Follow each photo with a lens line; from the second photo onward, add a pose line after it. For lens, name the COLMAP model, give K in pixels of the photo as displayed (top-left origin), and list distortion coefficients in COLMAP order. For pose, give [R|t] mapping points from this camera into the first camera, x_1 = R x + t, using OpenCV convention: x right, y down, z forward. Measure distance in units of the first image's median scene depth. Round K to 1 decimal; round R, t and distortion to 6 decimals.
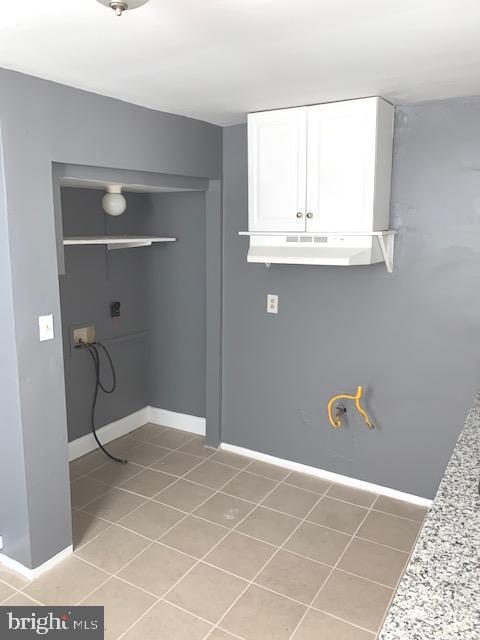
lens RADIAL K [[493.3, 0, 237.3], [0, 493.3, 311.3], [0, 0, 1]] dist [0.100297, -0.187897]
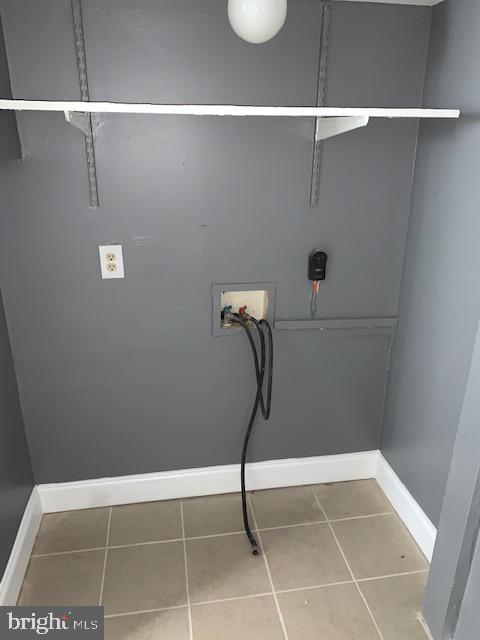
lens RADIAL K [[493.3, 0, 237.3], [0, 493.3, 311.3], [0, 0, 1]] dist [0.100297, -0.187897]
pose [[0.646694, 0.295337, -0.703252, 0.062793], [-0.148498, 0.953103, 0.263709, -0.080135], [0.748155, -0.066107, 0.660223, 0.624420]]
